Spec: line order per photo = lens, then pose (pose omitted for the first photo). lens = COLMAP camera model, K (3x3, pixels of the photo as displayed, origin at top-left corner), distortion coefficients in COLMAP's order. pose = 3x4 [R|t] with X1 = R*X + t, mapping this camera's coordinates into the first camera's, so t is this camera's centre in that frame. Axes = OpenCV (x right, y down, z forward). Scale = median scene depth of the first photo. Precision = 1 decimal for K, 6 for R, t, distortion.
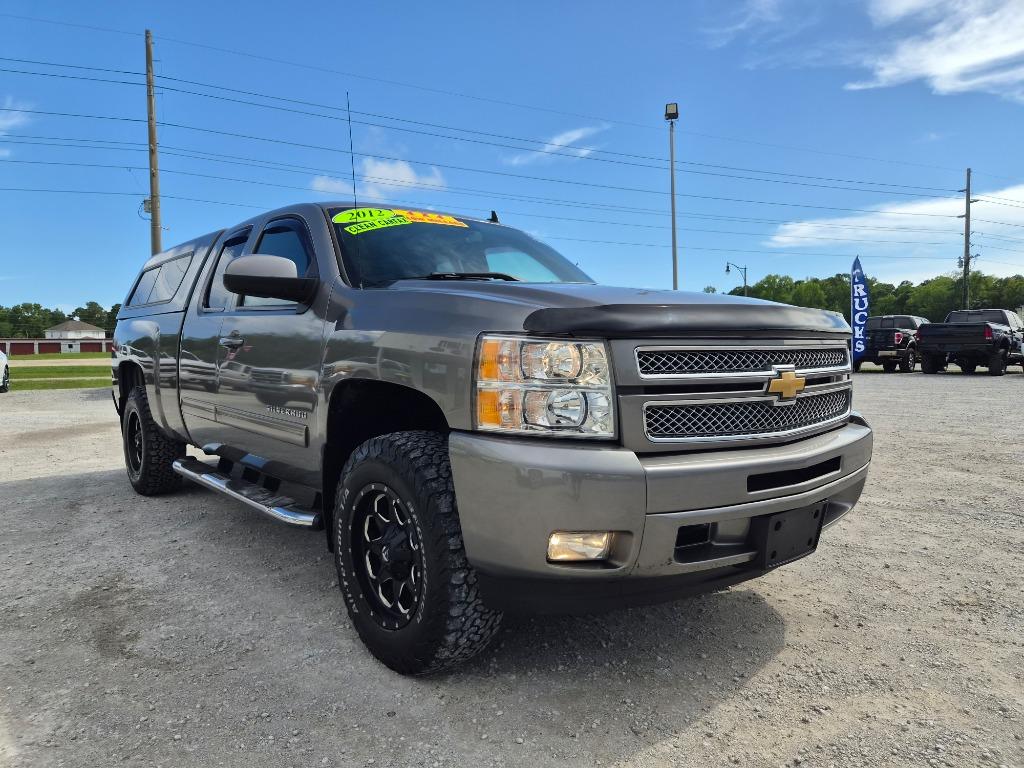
lens RADIAL K [[688.6, 0, 515.4], [0, 688.6, 388.8], [0, 0, 1]] dist [0.050787, -0.030956]
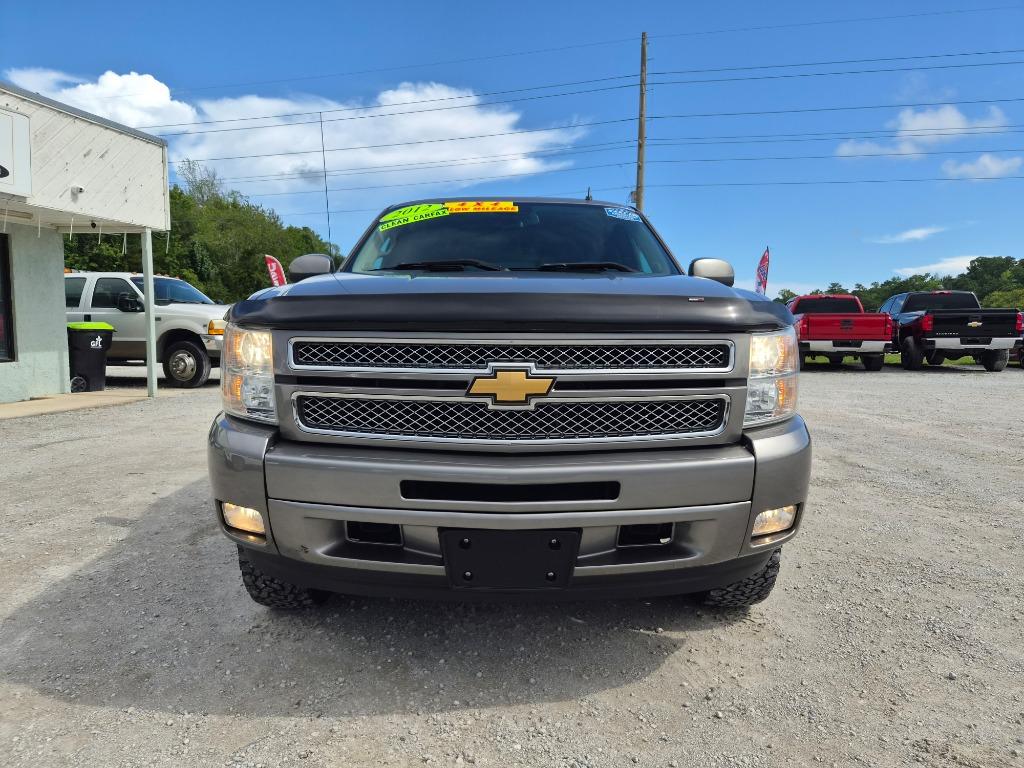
lens RADIAL K [[688.6, 0, 510.2], [0, 688.6, 400.5], [0, 0, 1]] dist [0.050787, -0.030956]
pose [[0.768378, 0.079837, -0.634997, 0.814999], [-0.048585, 0.996602, 0.066511, -0.039177], [0.638150, -0.020254, 0.769646, 0.310387]]
